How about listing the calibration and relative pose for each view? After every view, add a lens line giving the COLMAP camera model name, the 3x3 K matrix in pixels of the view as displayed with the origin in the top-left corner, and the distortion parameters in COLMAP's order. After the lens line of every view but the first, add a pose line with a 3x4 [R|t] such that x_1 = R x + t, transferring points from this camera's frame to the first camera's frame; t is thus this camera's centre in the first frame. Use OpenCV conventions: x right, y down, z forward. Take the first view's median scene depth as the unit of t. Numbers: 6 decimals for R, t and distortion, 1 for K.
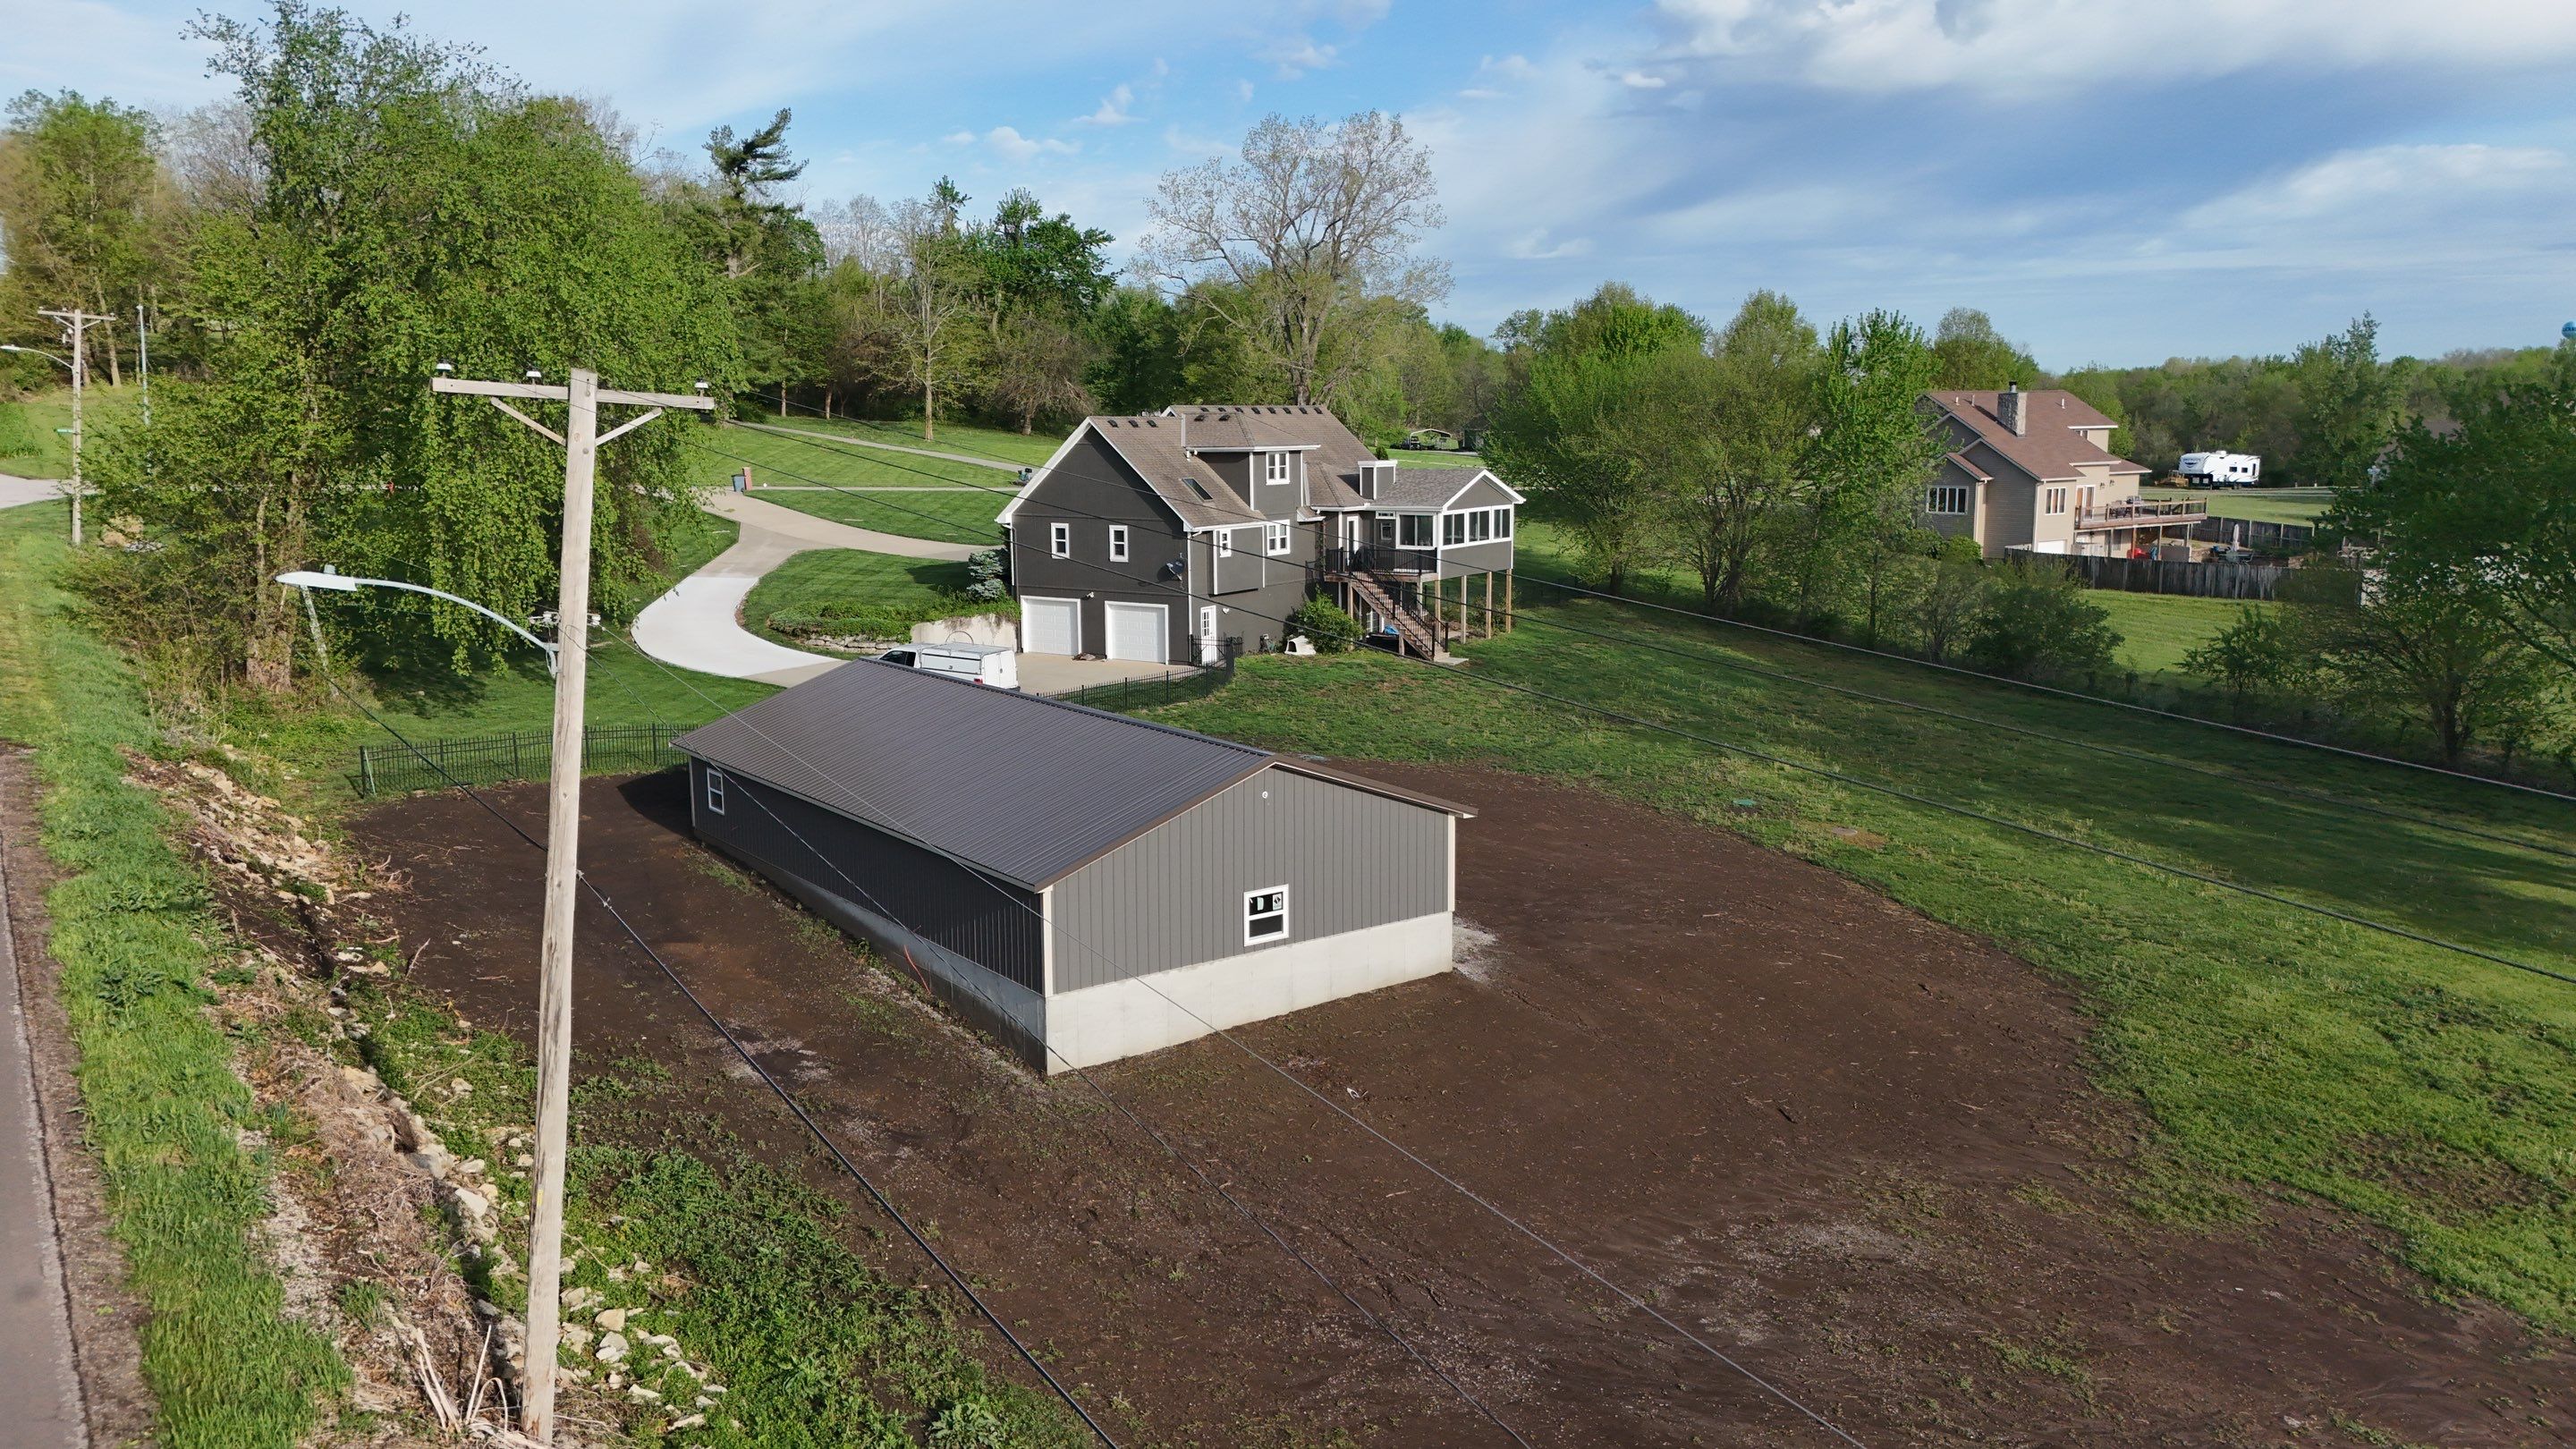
lens RADIAL K [[1874.9, 0, 1287.1], [0, 1874.9, 726.2], [0, 0, 1]] dist [0.034893, -0.025830]
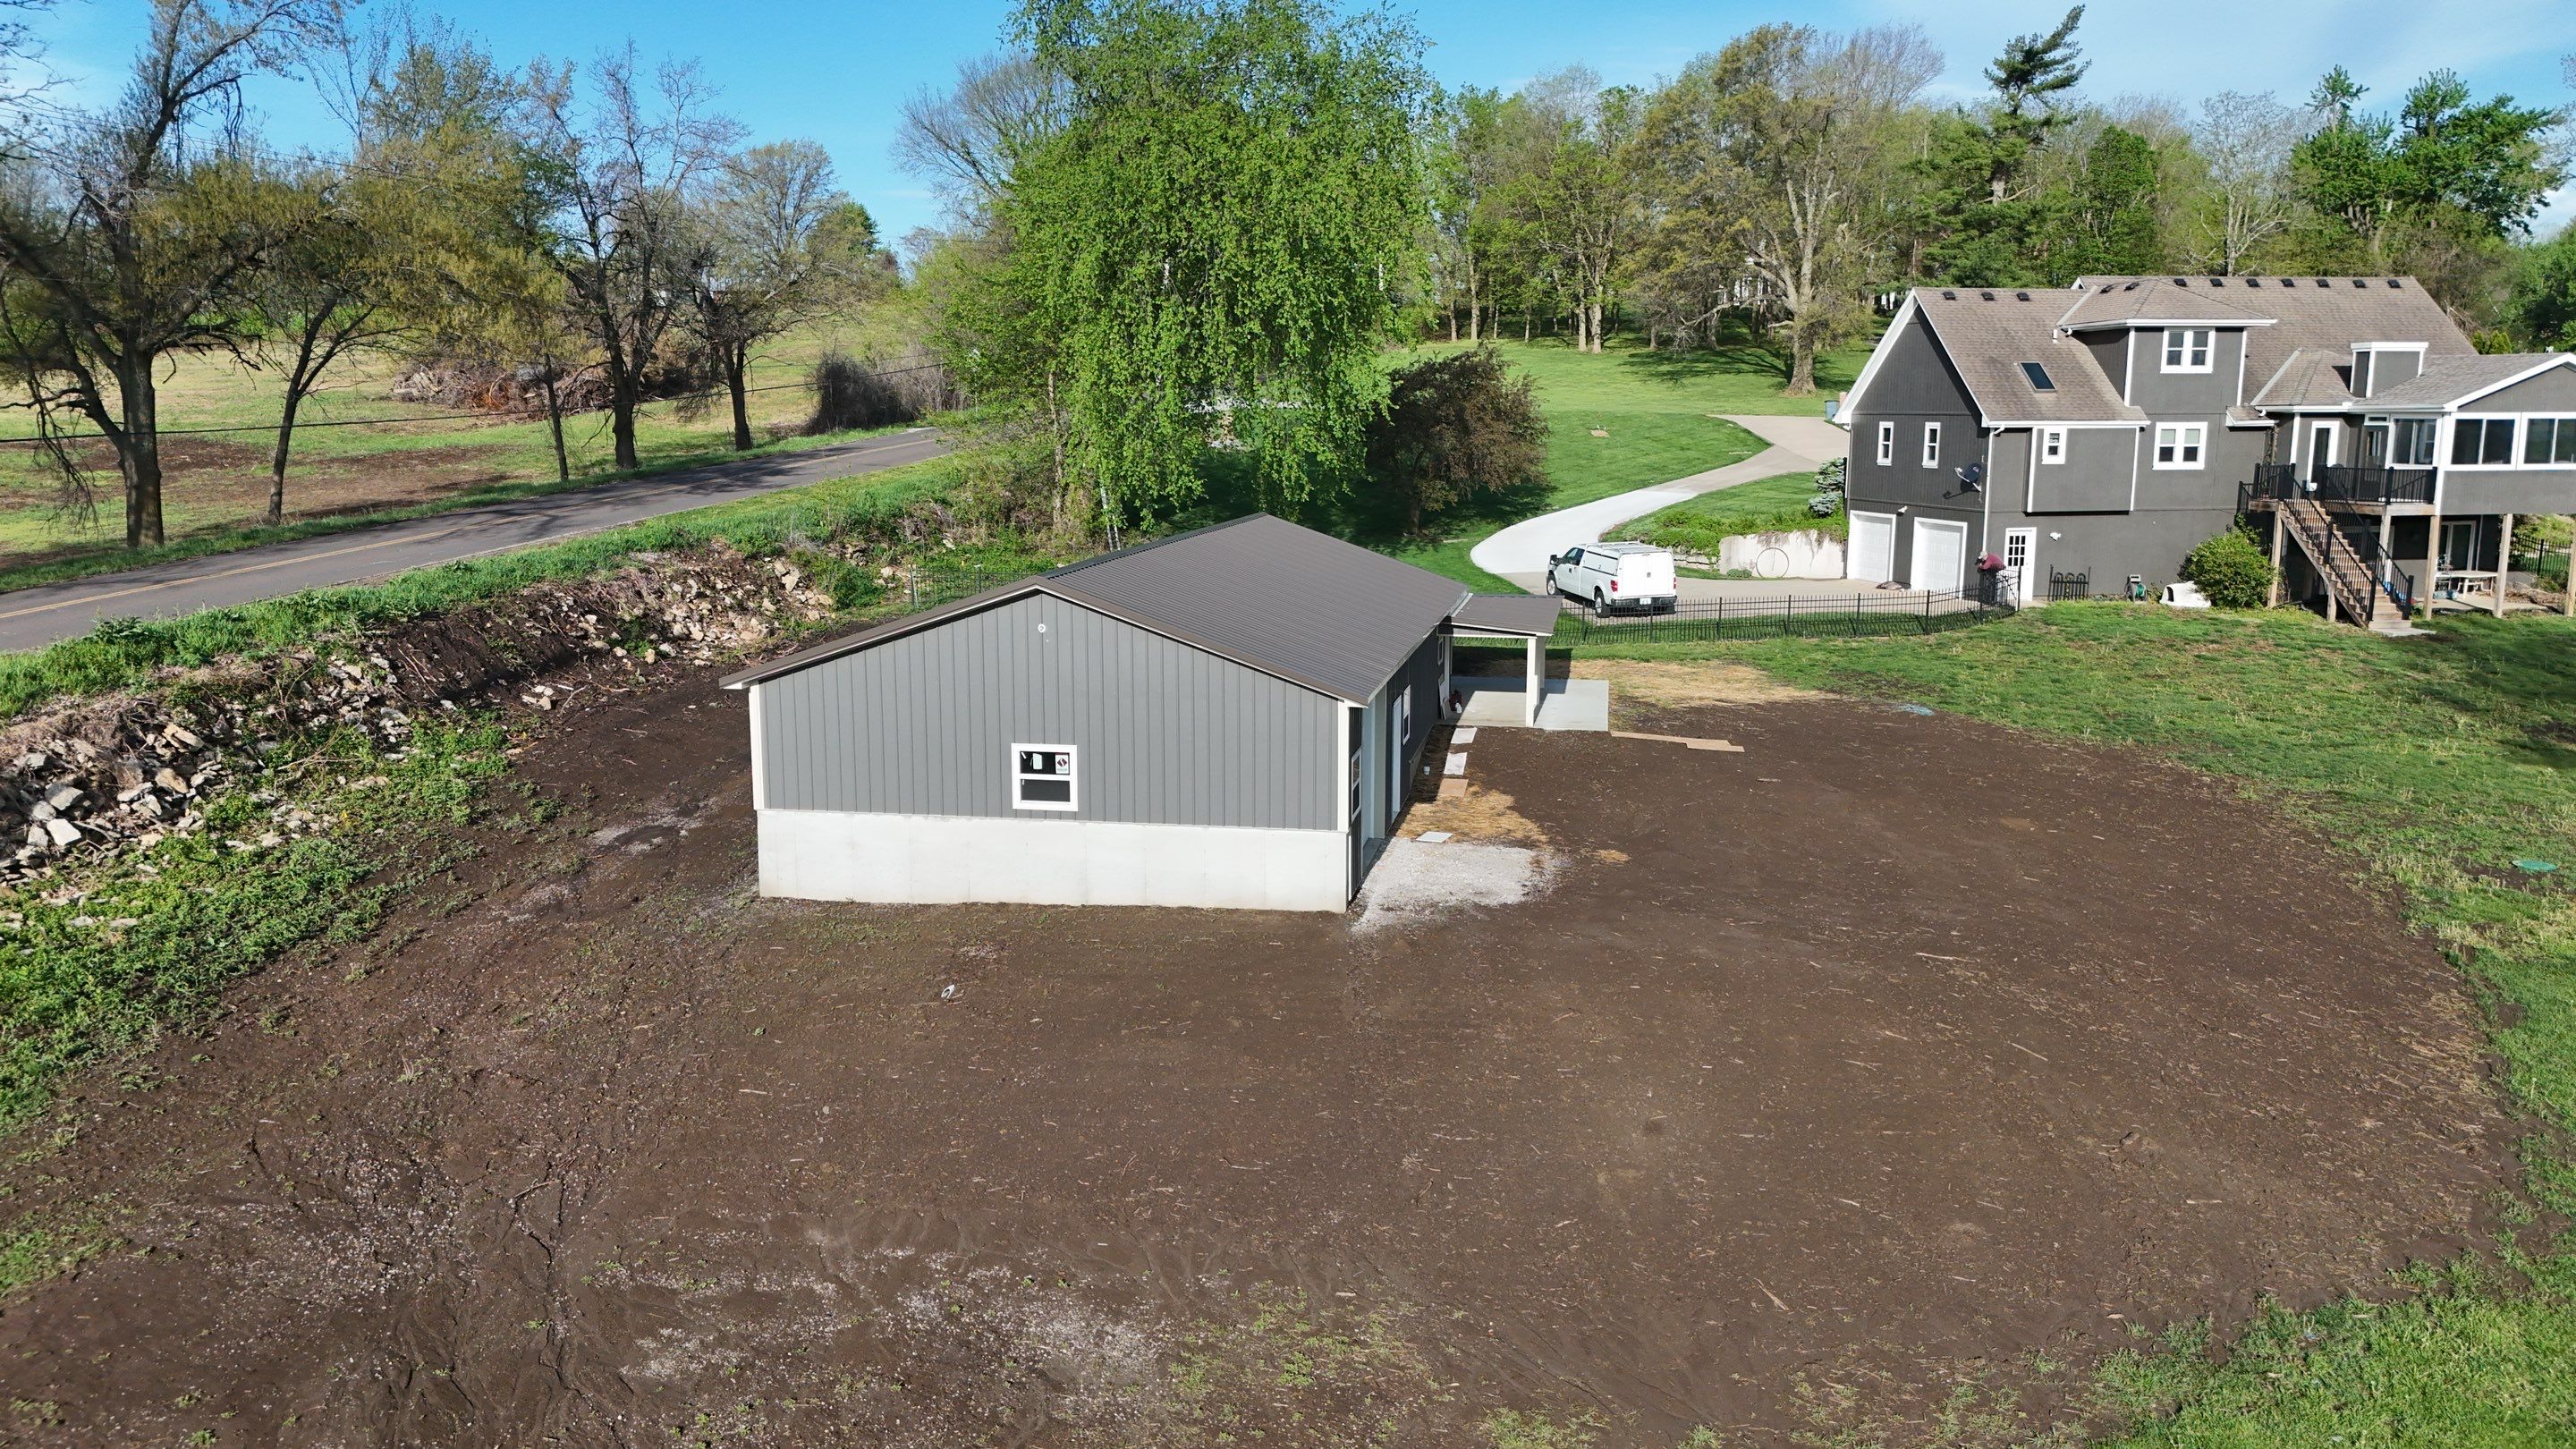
lens RADIAL K [[1874.9, 0, 1296.1], [0, 1874.9, 732.2], [0, 0, 1]] dist [0.034893, -0.025830]
pose [[0.691662, 0.125200, -0.711287, 0.308090], [-0.119159, 0.991145, 0.058590, 0.009724], [0.712324, 0.044231, 0.700456, 0.241111]]
